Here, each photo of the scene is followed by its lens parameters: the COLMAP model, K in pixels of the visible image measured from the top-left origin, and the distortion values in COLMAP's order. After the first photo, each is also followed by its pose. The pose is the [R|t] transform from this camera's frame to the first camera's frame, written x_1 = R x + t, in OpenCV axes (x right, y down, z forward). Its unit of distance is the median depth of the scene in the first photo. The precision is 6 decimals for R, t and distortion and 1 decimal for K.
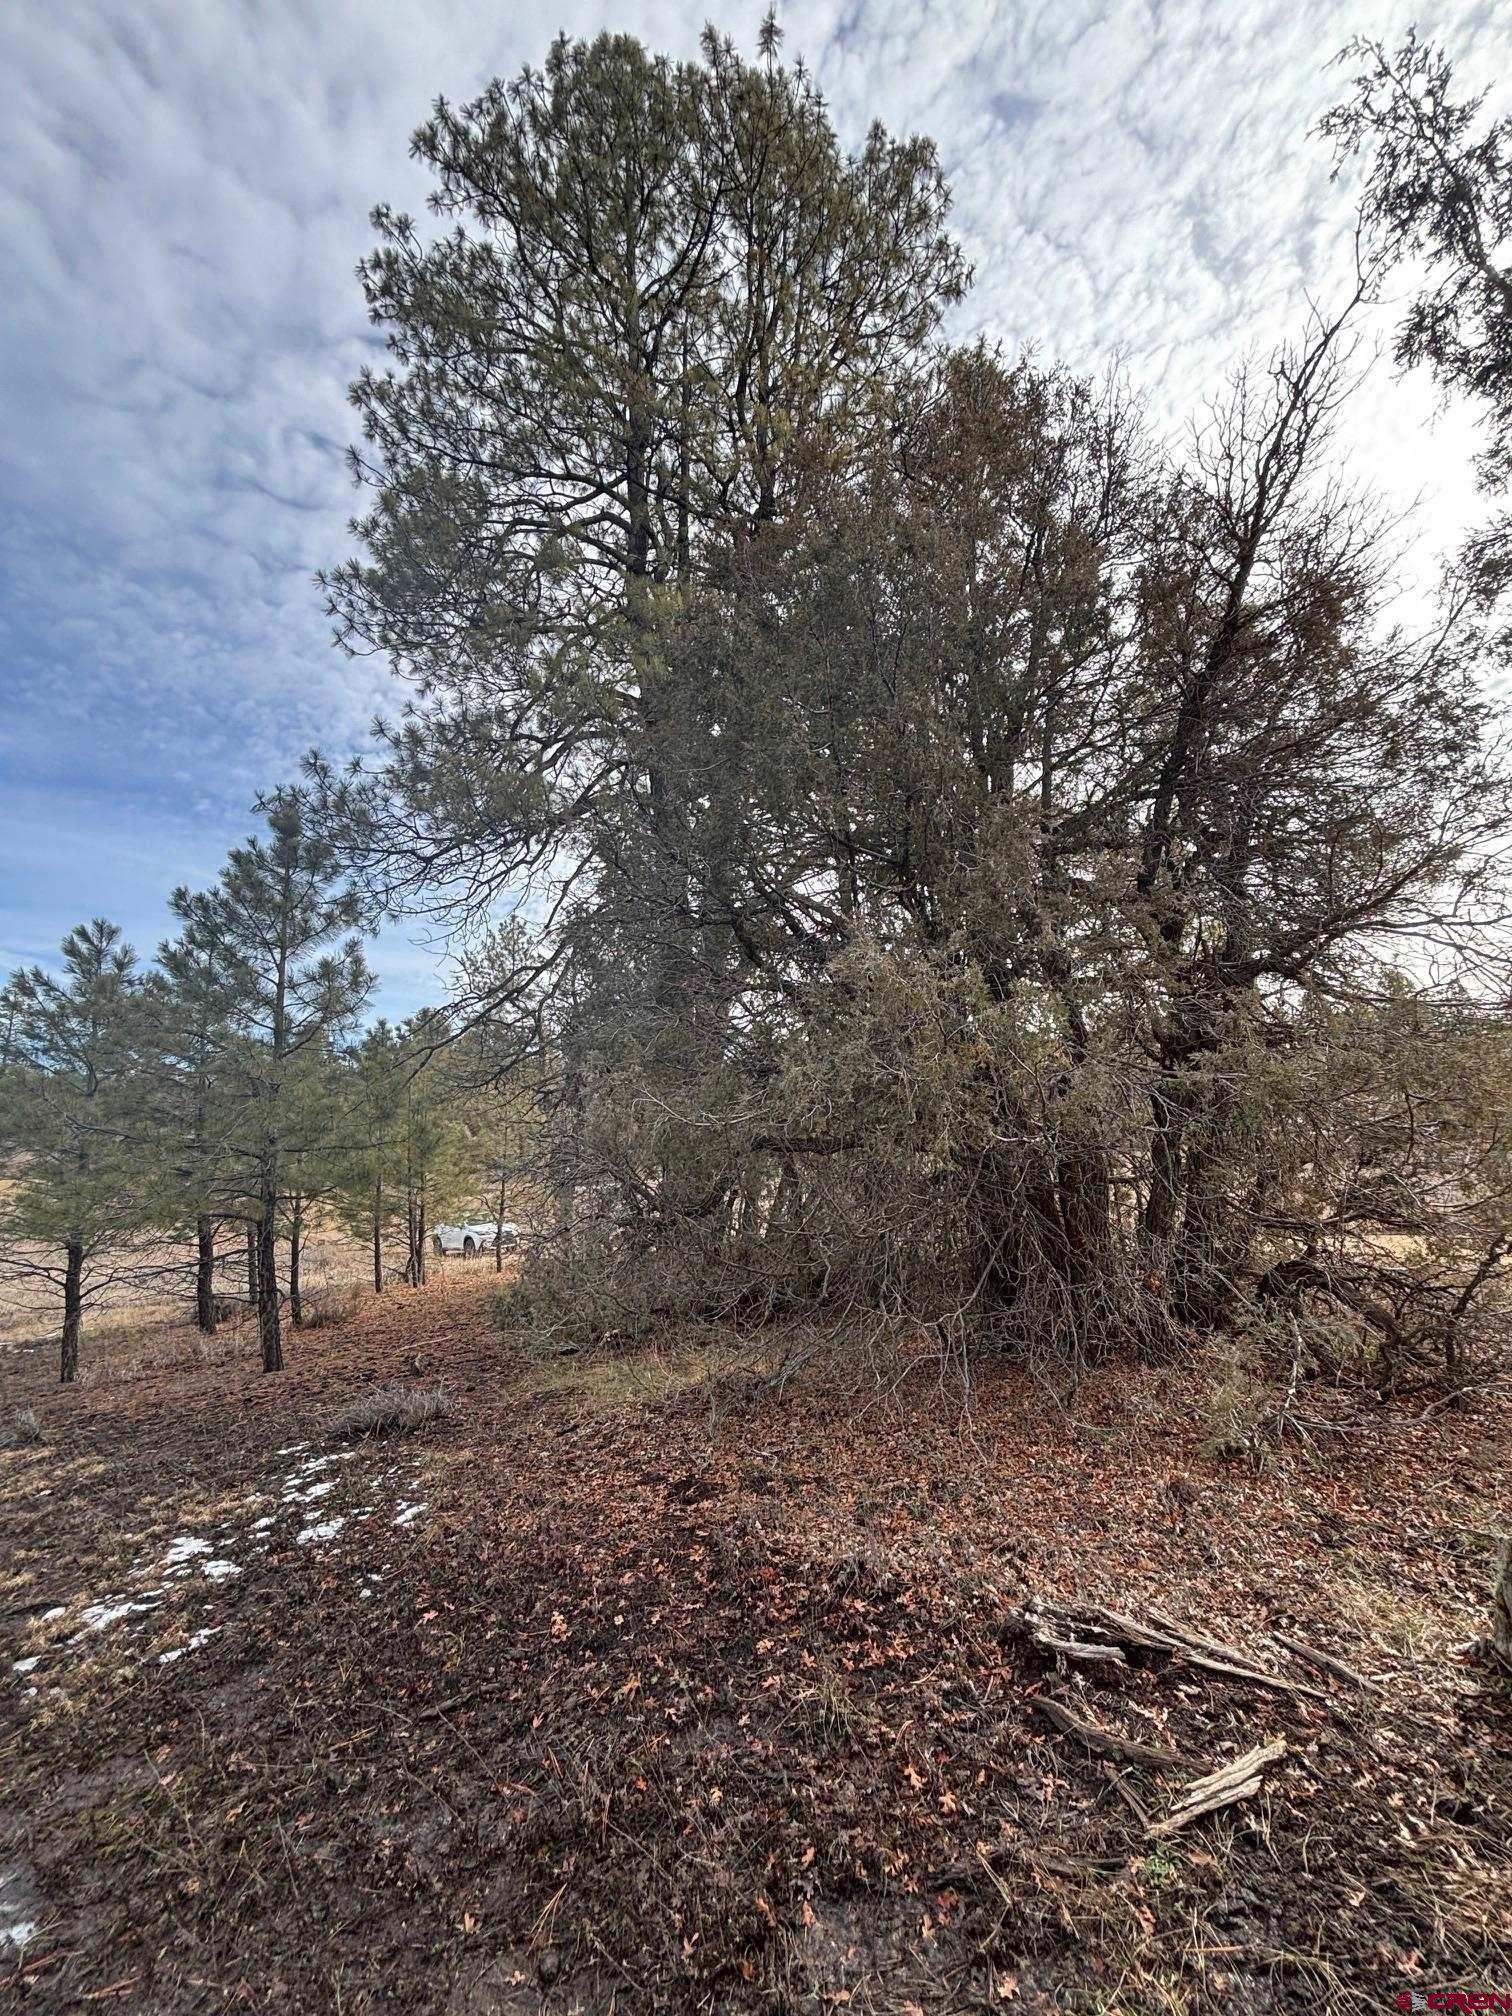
lens RADIAL K [[815.1, 0, 758.6], [0, 815.1, 1001.9], [0, 0, 1]] dist [-0.006805, 0.005130]
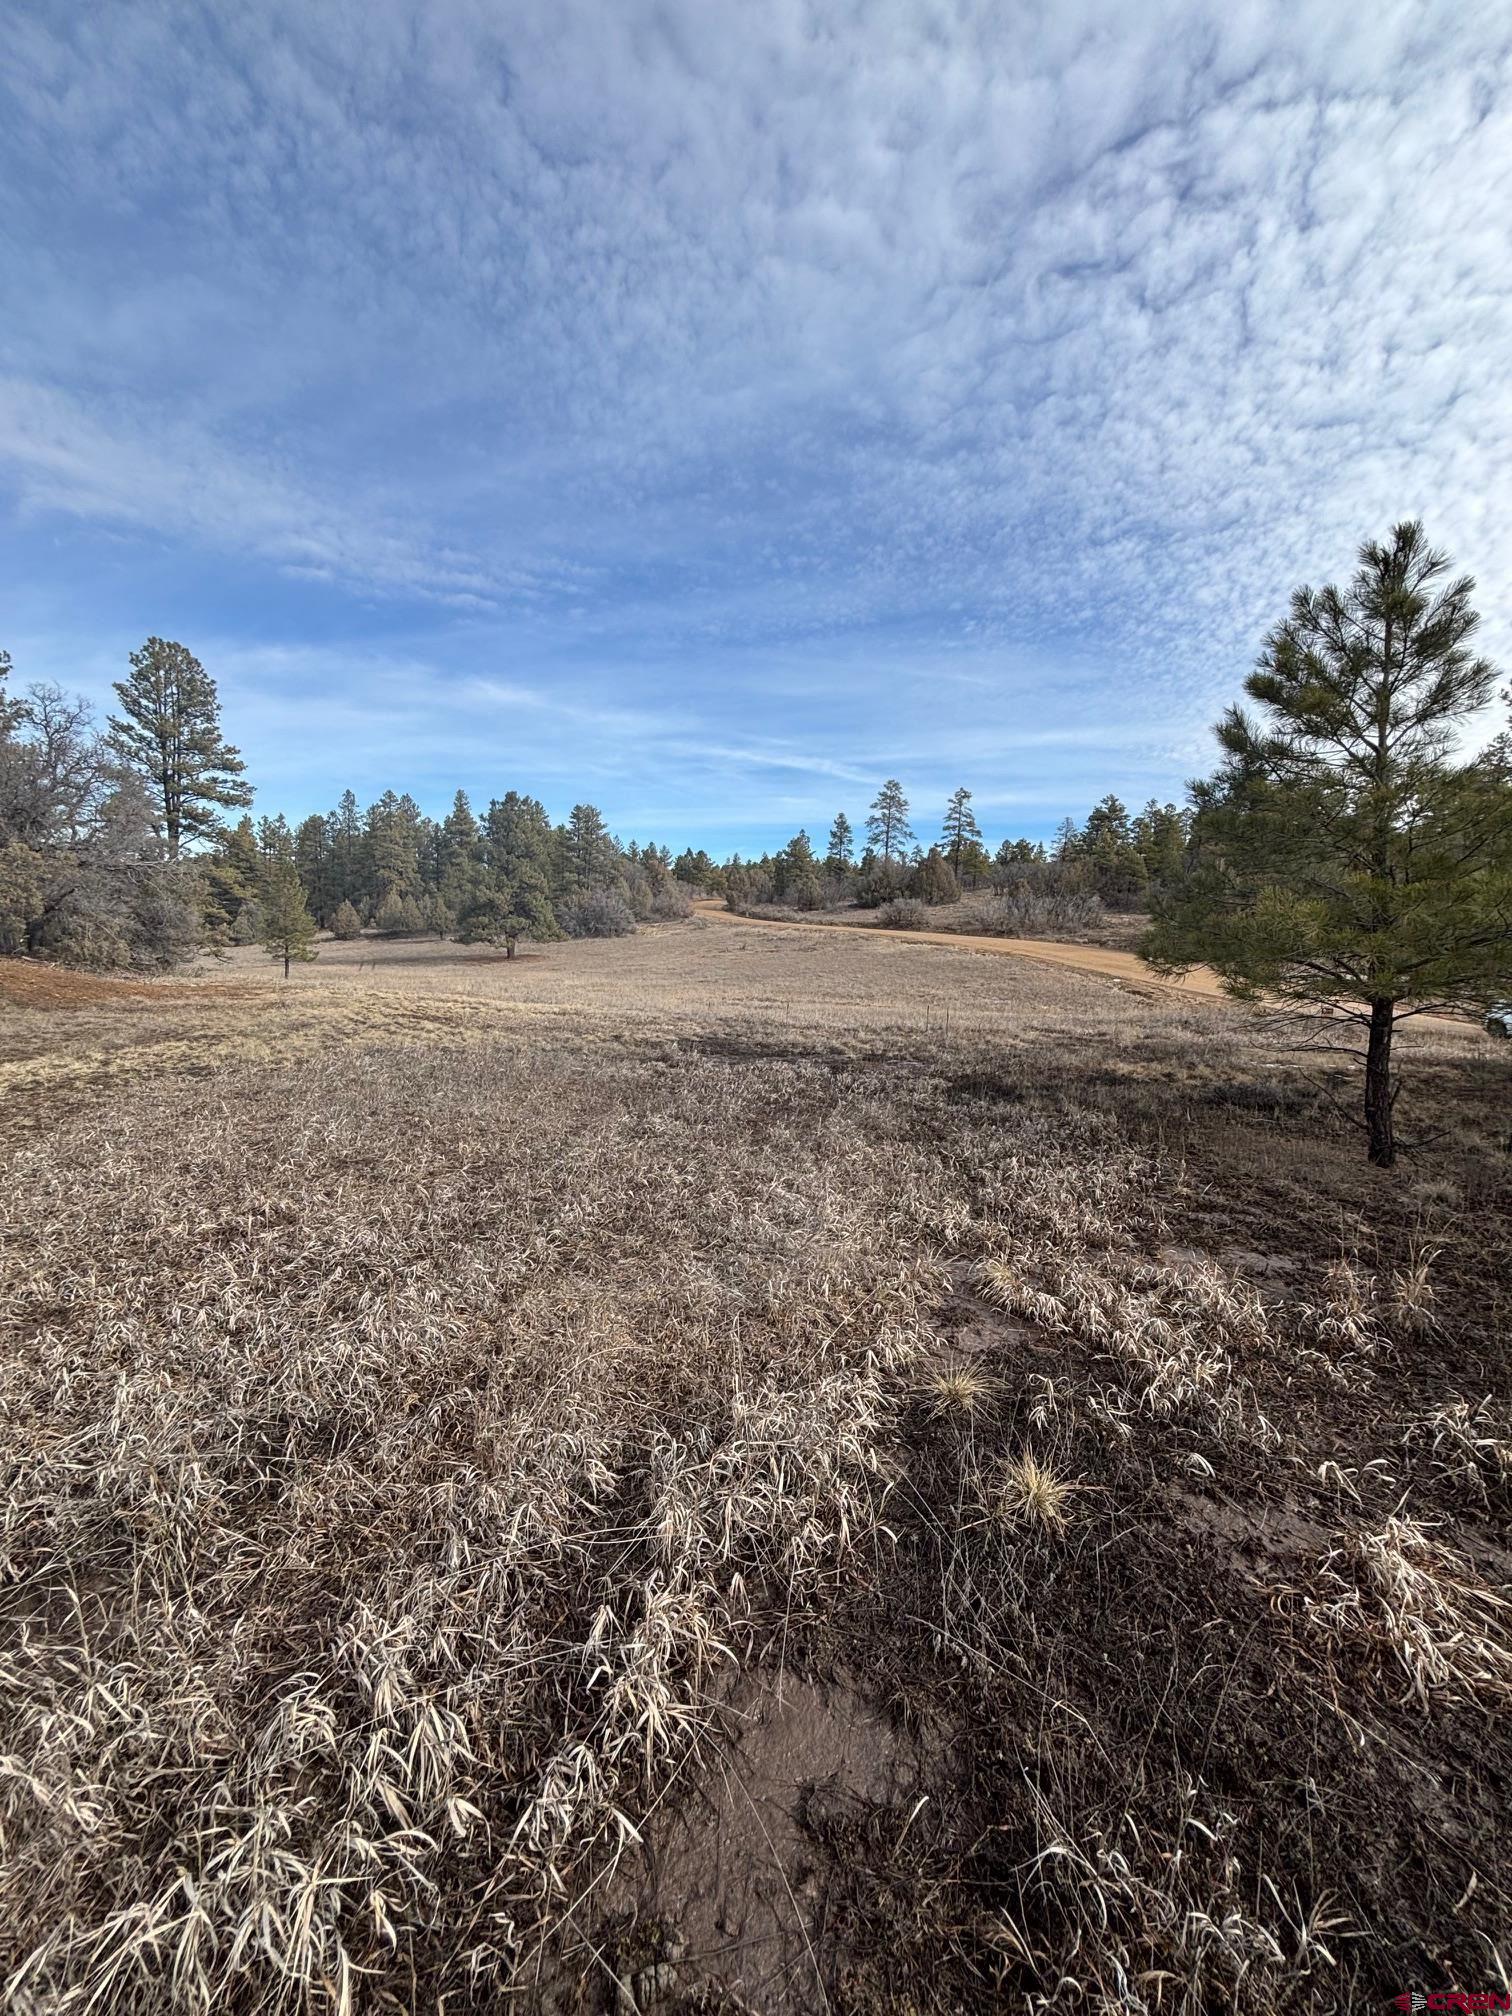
lens RADIAL K [[797.5, 0, 754.4], [0, 797.5, 1020.1], [0, 0, 1]] dist [0.000081, -0.000269]
pose [[0.662949, 0.135091, -0.736376, 0.391204], [0.091027, 0.961744, 0.258386, -0.152671], [0.743110, -0.238327, 0.625290, -0.852995]]
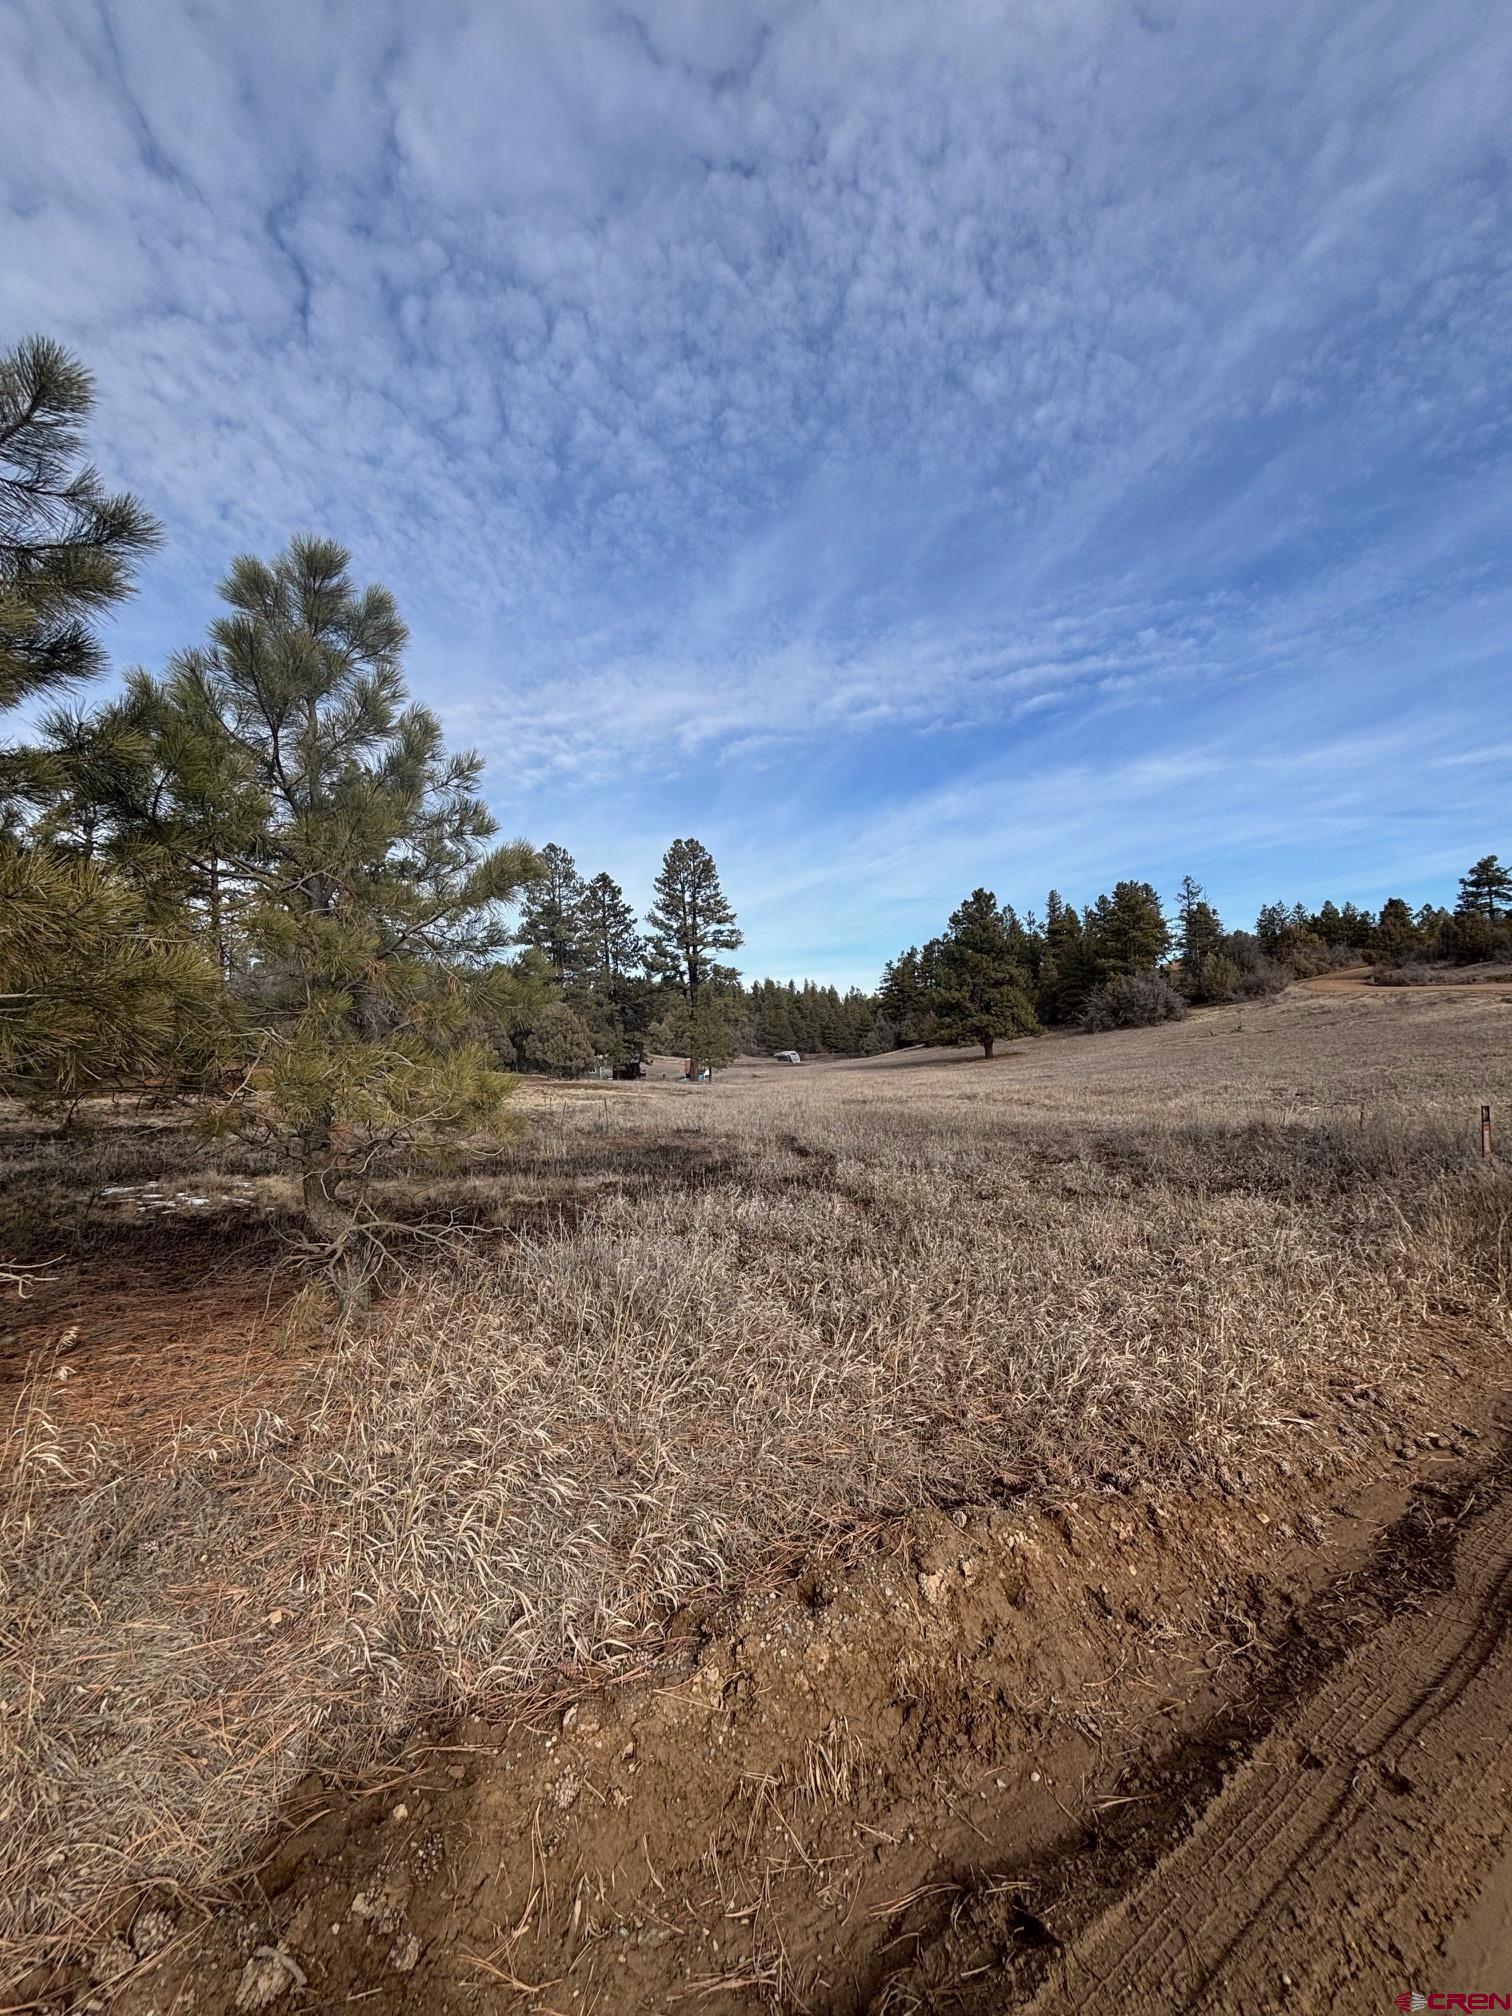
lens RADIAL K [[797.6, 0, 749.7], [0, 797.6, 1001.8], [0, 0, 1]] dist [0.000630, 0.000921]
pose [[-0.147163, -0.012927, -0.989028, -0.542816], [0.239331, 0.969737, -0.048286, 0.274520], [0.959721, -0.243811, -0.139615, 1.126671]]
